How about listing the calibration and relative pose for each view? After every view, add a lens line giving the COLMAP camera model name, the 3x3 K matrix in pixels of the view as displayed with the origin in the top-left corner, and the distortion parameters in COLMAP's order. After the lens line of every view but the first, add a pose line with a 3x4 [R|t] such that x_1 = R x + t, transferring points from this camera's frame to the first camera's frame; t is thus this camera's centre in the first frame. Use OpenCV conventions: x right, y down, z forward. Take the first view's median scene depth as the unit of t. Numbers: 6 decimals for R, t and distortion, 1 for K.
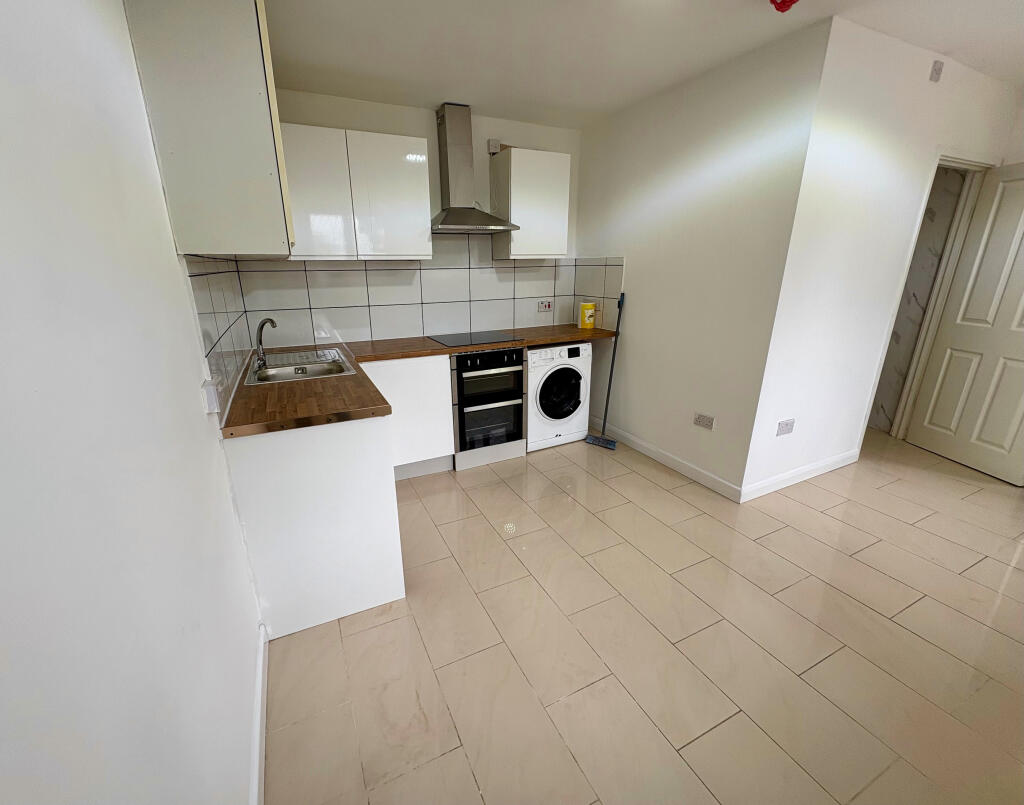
lens RADIAL K [[436.7, 0, 504.8], [0, 436.7, 401.2], [0, 0, 1]] dist [0.004327, 0.000167]
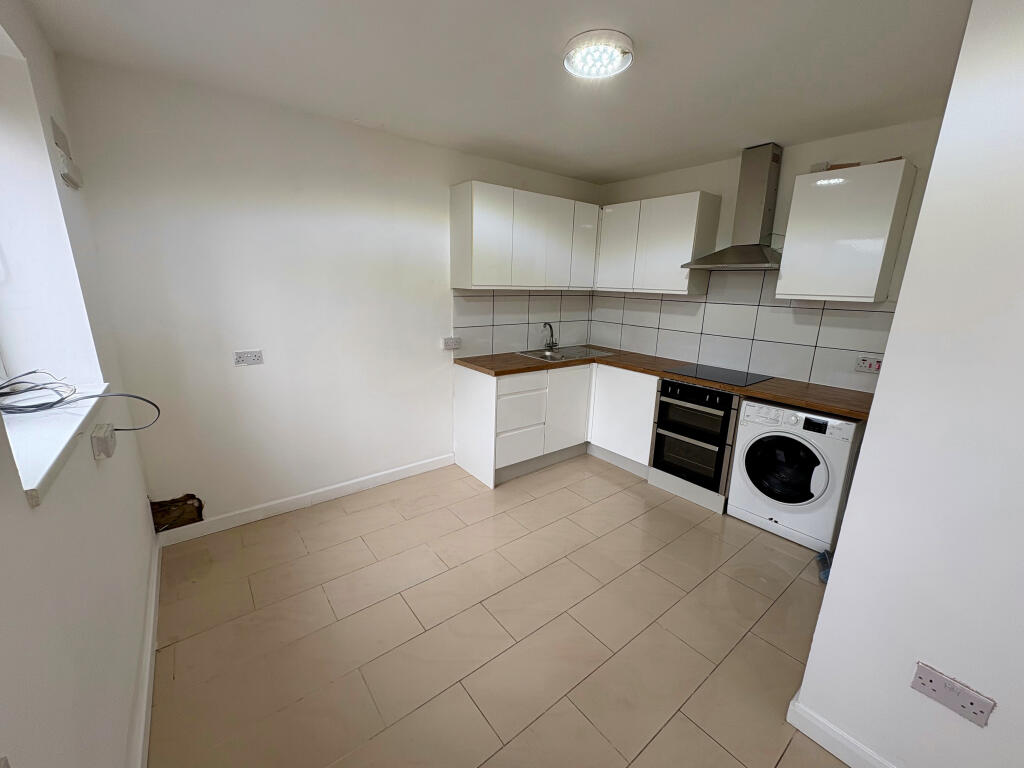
lens RADIAL K [[410.4, 0, 508.3], [0, 410.4, 384.5], [0, 0, 1]] dist [-0.002671, 0.000374]
pose [[0.213032, 0.256317, -0.942825, 0.726111], [-0.318844, 0.930385, 0.180893, -0.143991], [0.923556, 0.262078, 0.279927, 0.323224]]
